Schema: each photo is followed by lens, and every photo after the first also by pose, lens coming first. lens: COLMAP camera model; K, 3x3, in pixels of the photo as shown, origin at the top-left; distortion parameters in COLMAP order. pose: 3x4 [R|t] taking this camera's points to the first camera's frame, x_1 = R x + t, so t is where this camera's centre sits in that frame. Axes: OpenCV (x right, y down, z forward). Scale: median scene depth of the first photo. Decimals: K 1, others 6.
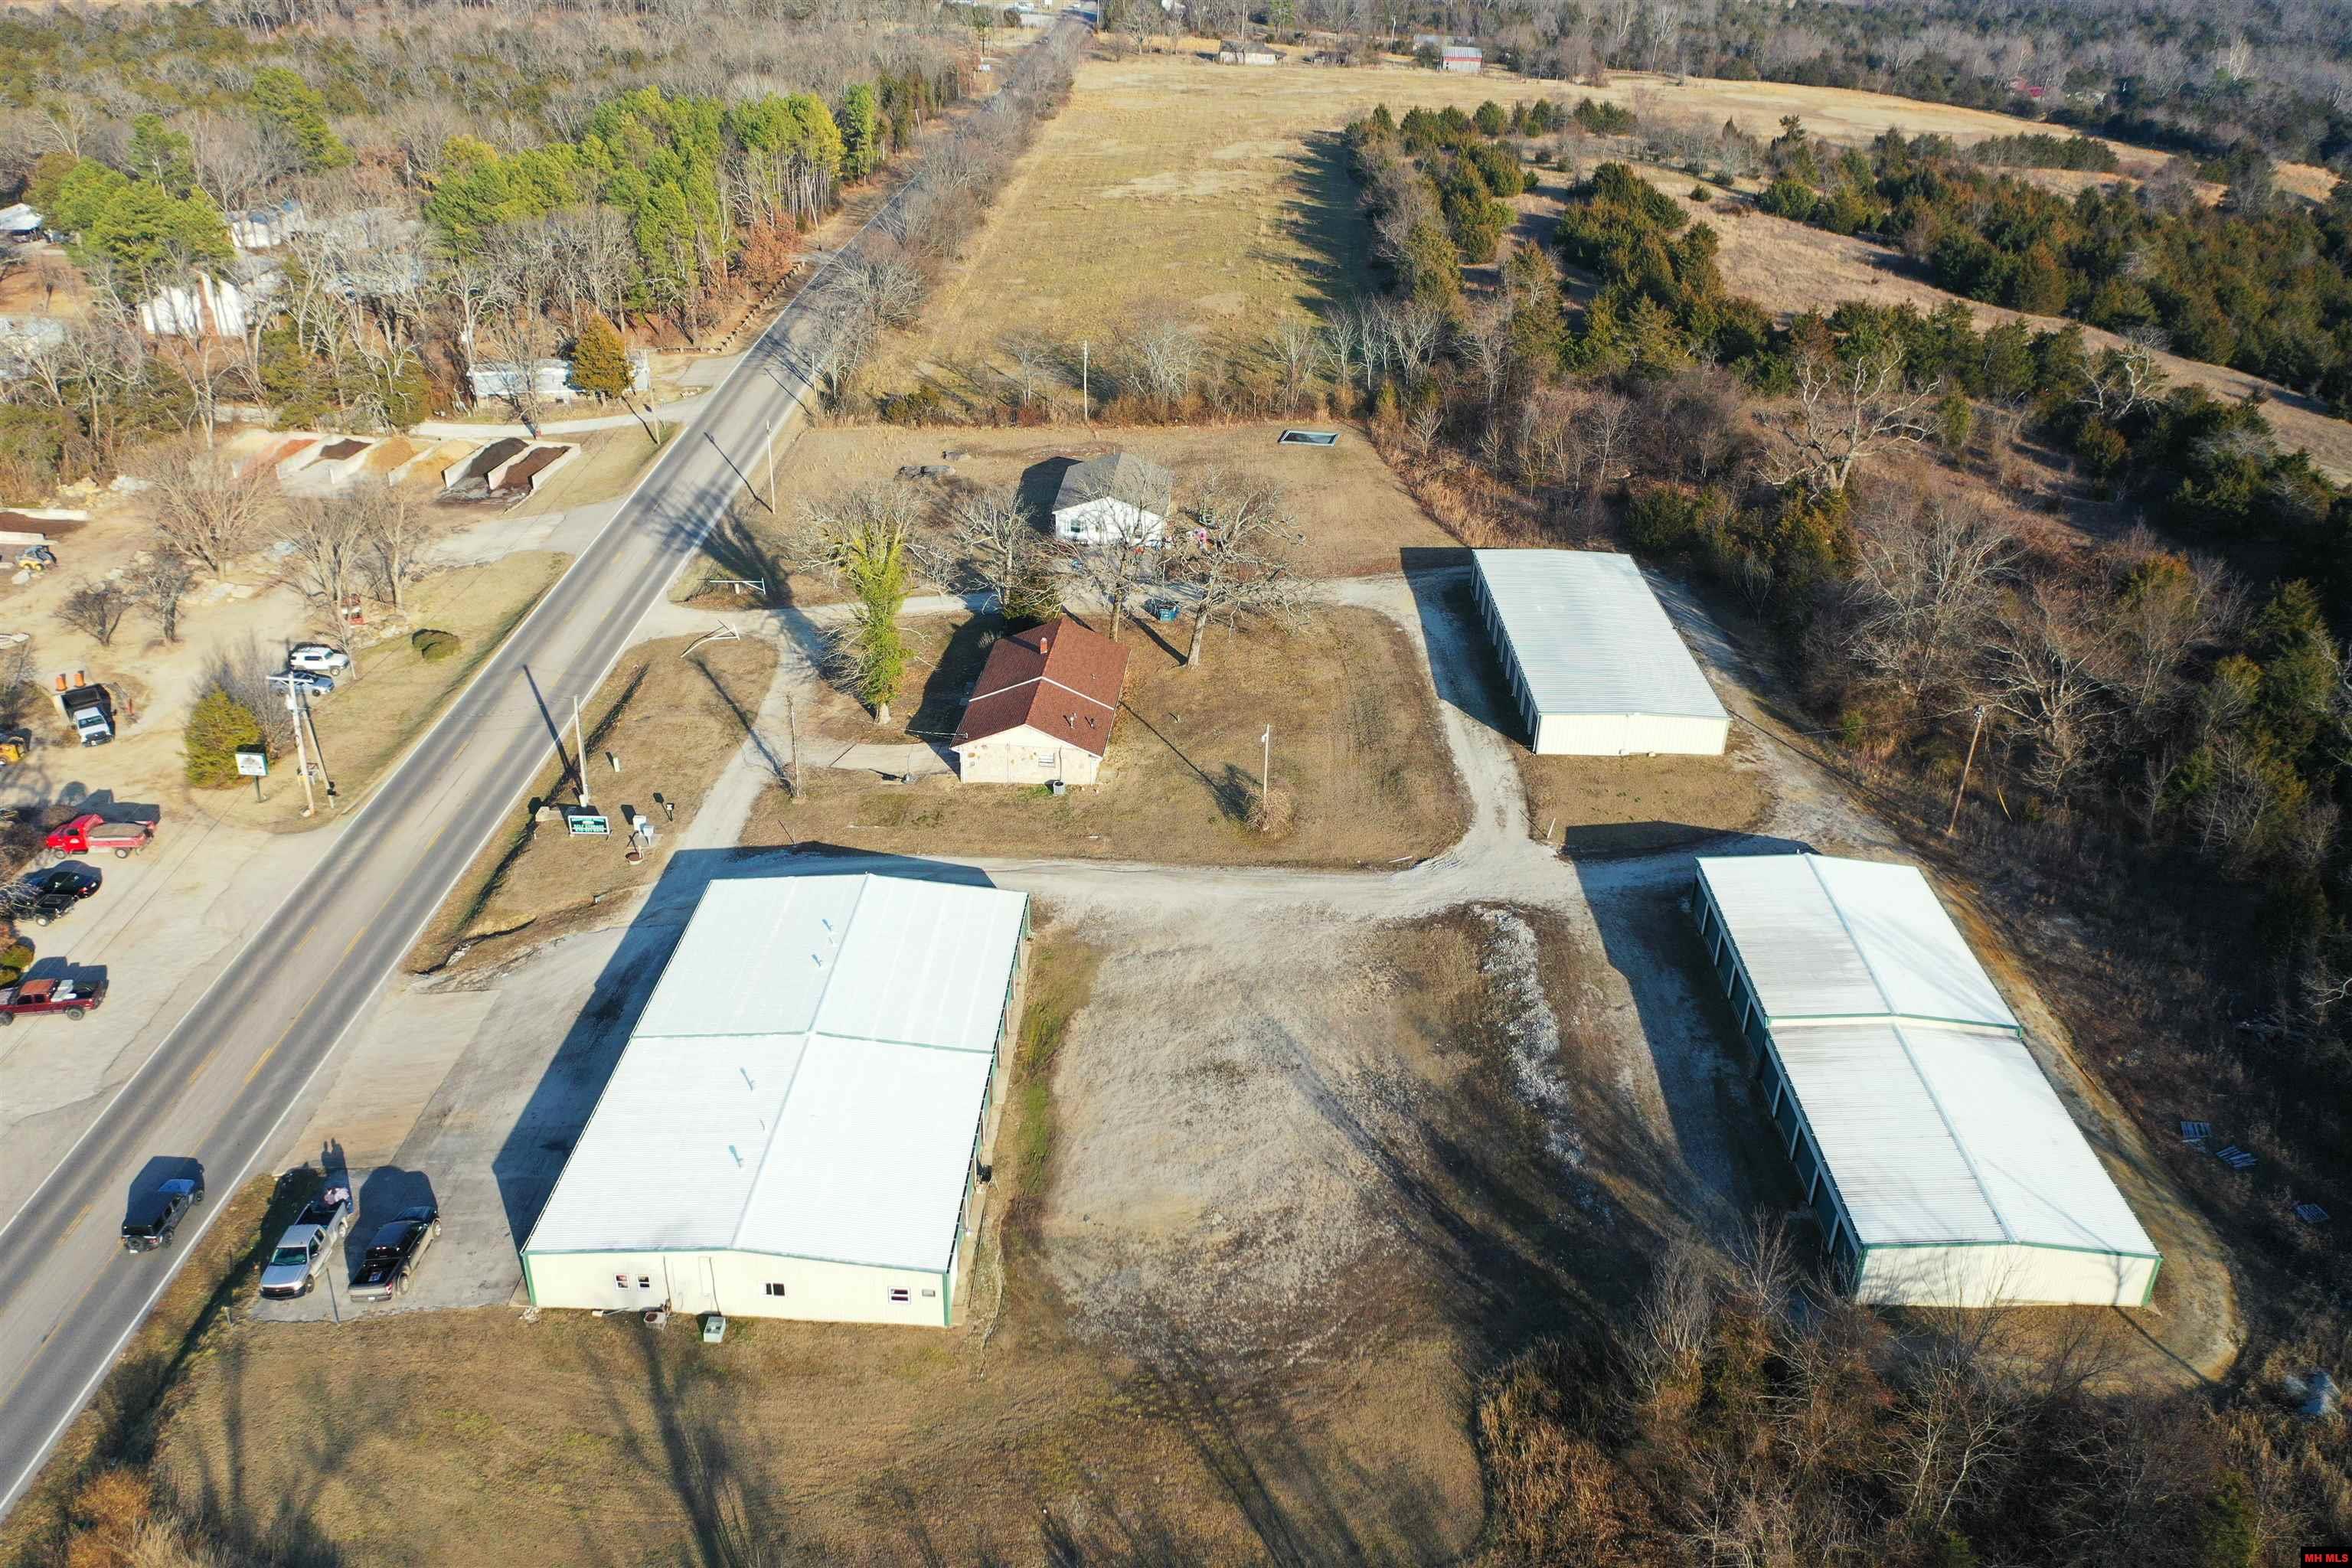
lens RADIAL K [[1833.2, 0, 1167.8], [0, 1833.2, 784.7], [0, 0, 1]] dist [-0.002573, 0.000918]
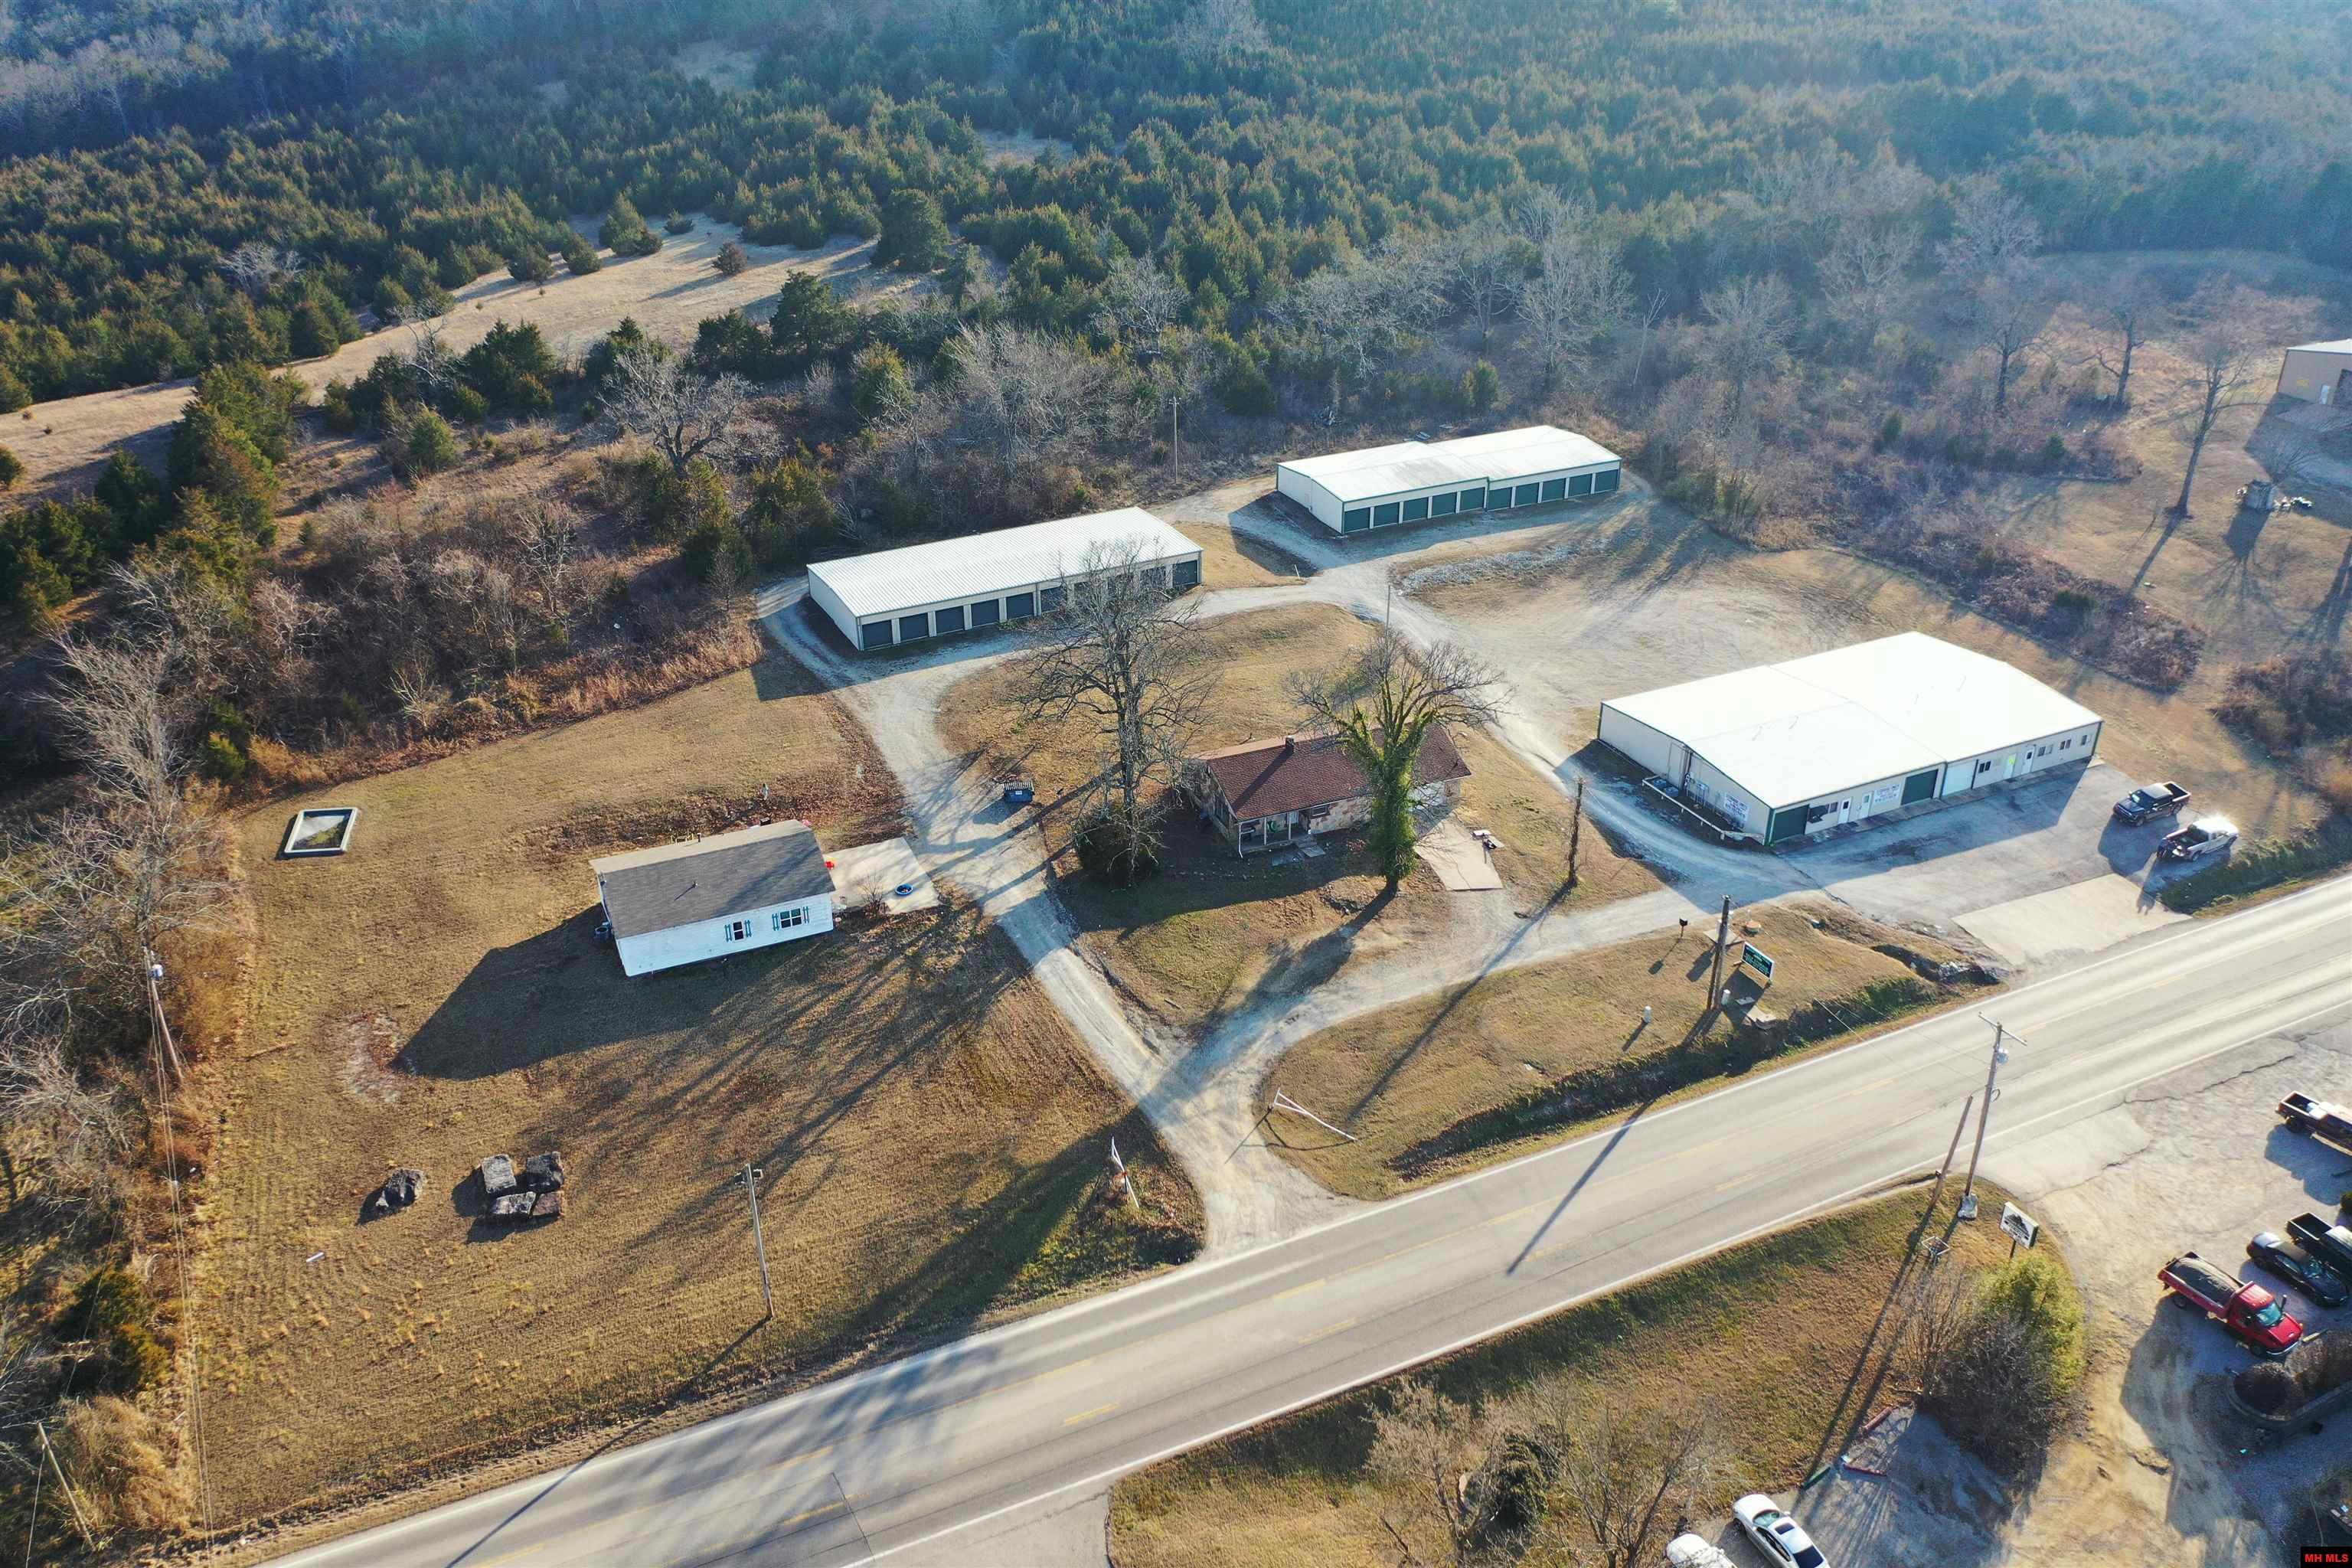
lens RADIAL K [[1892.4, 0, 1176.0], [0, 1892.4, 784.0], [0, 0, 1]] dist [-0.003297, -0.001757]
pose [[-0.475945, -0.423583, 0.770749, -0.912547], [0.398502, 0.677378, 0.618349, -0.784576], [-0.784010, 0.601445, -0.153596, 1.368786]]
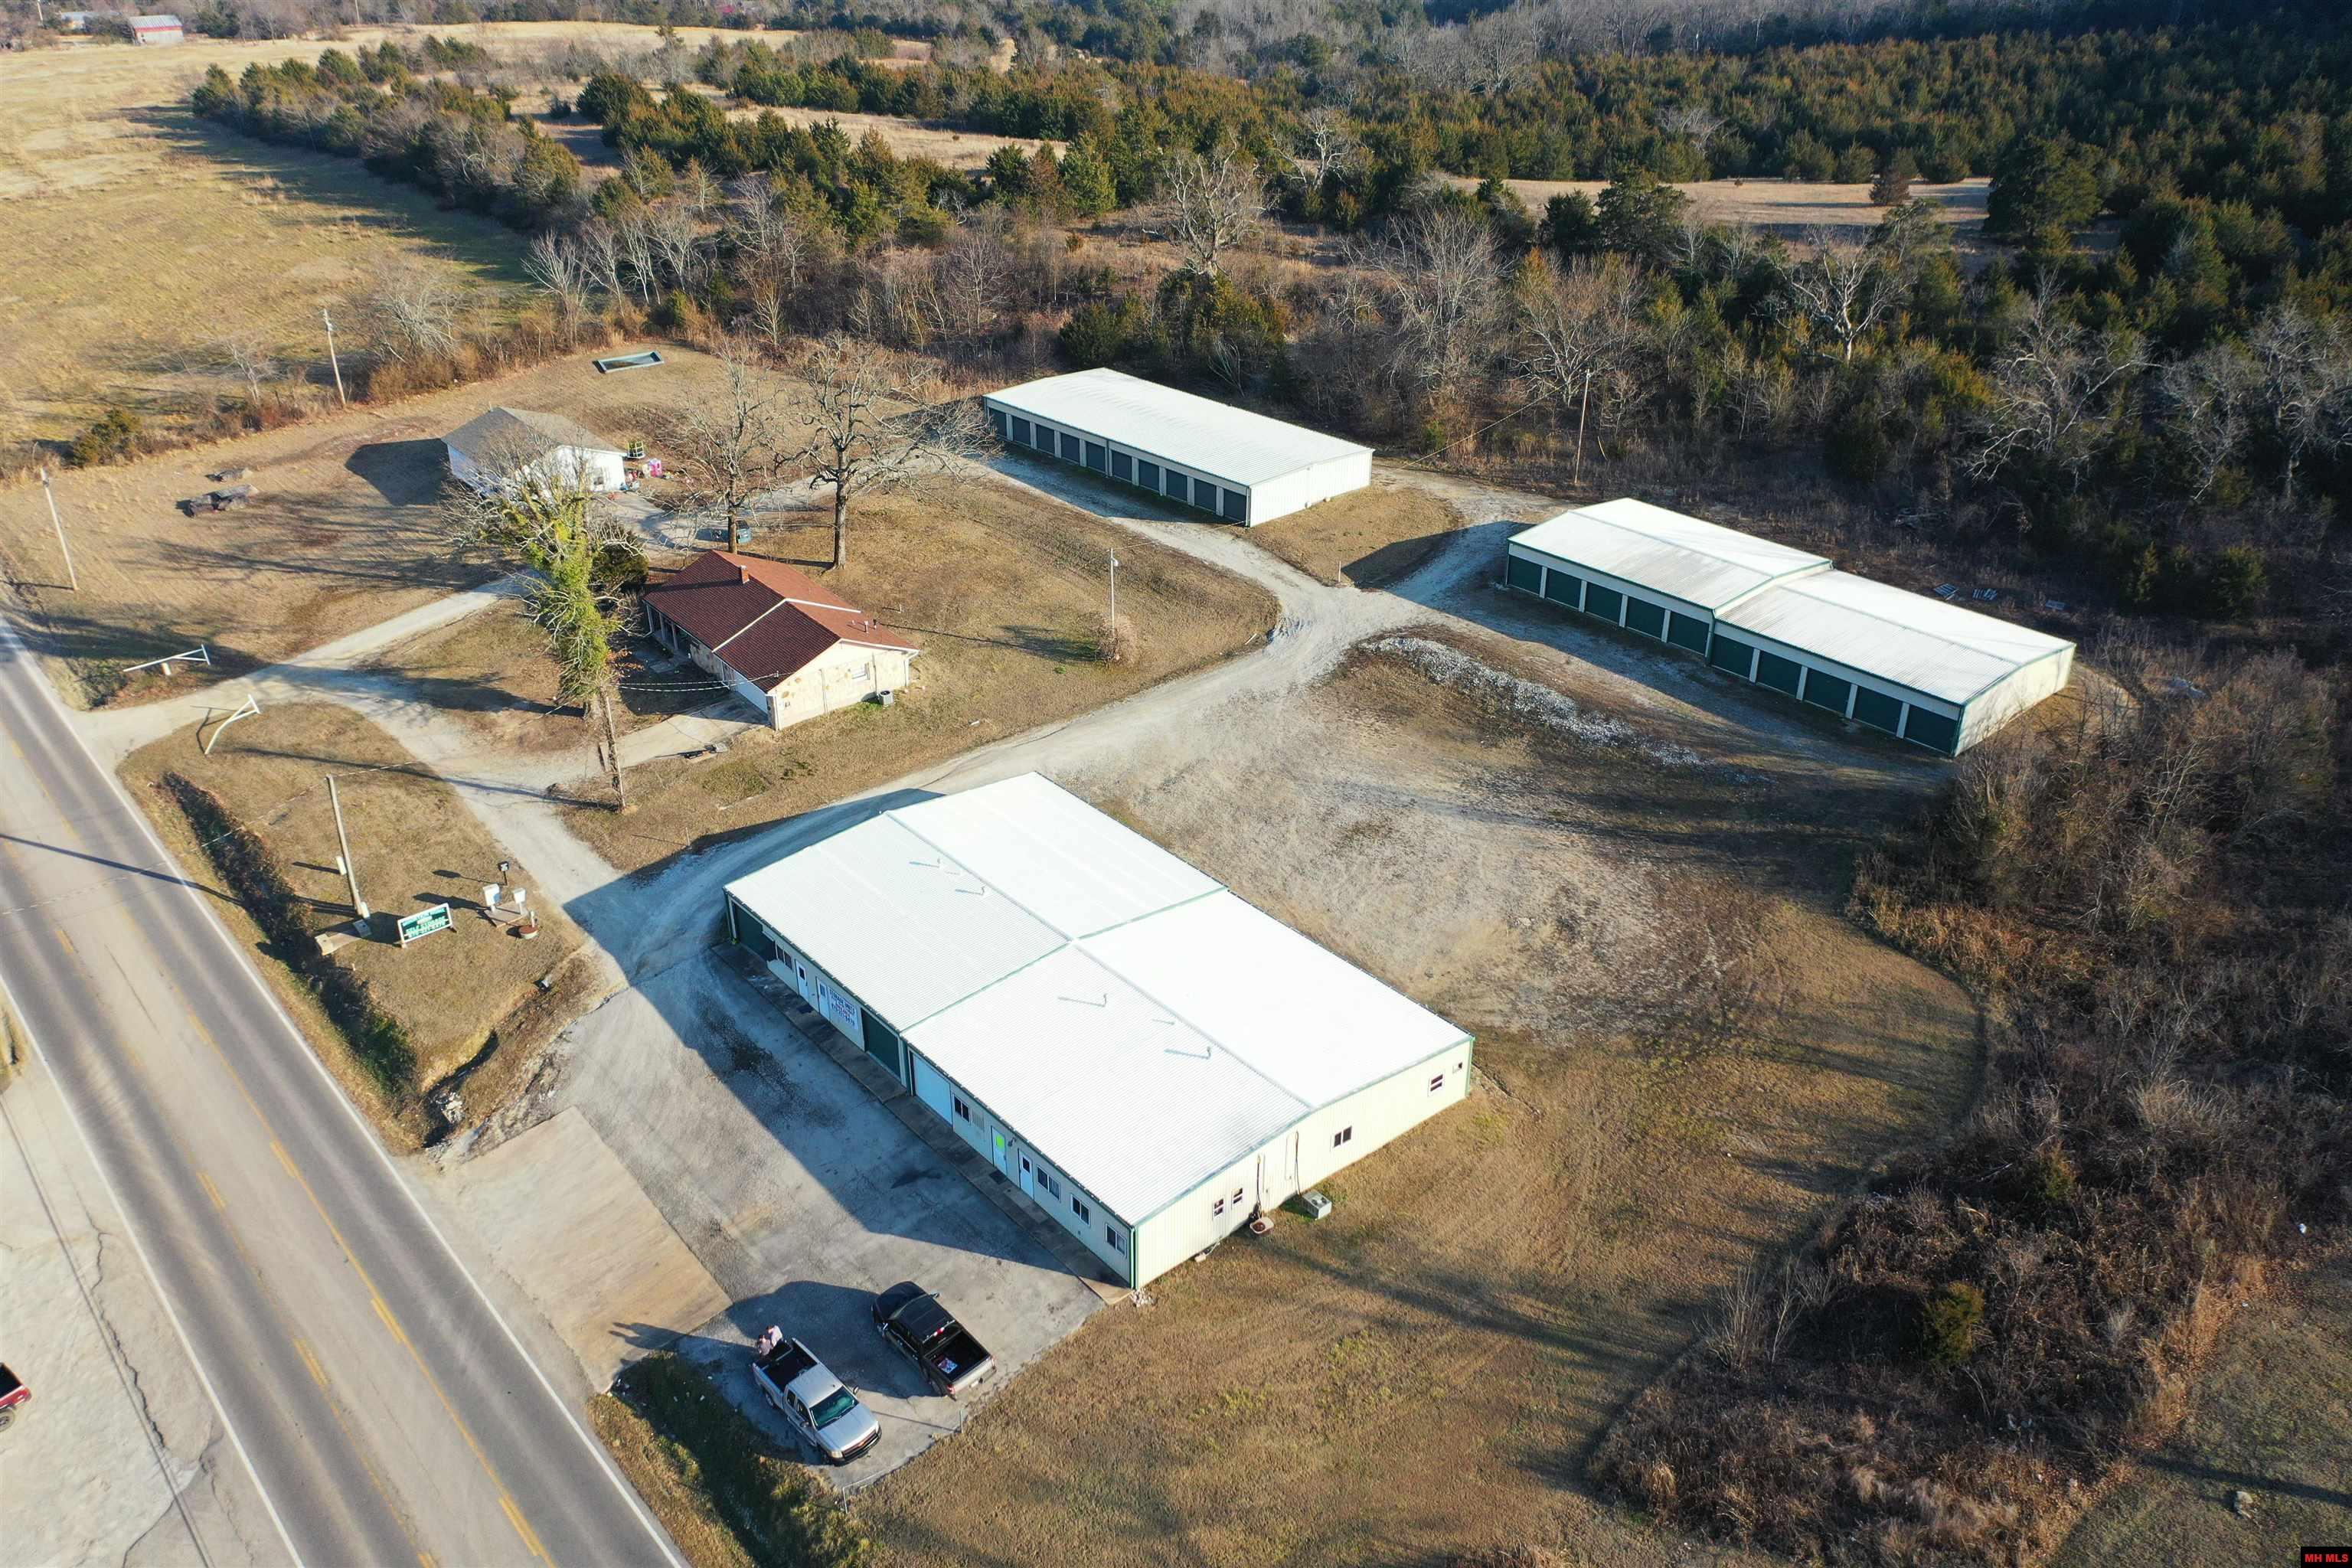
lens RADIAL K [[1833.2, 0, 1167.8], [0, 1833.2, 784.7], [0, 0, 1]] dist [-0.002573, 0.000918]
pose [[0.741650, -0.338179, 0.579301, -0.526176], [0.329211, 0.935958, 0.124913, -0.026705], [-0.584444, 0.098071, 0.805486, 0.195190]]
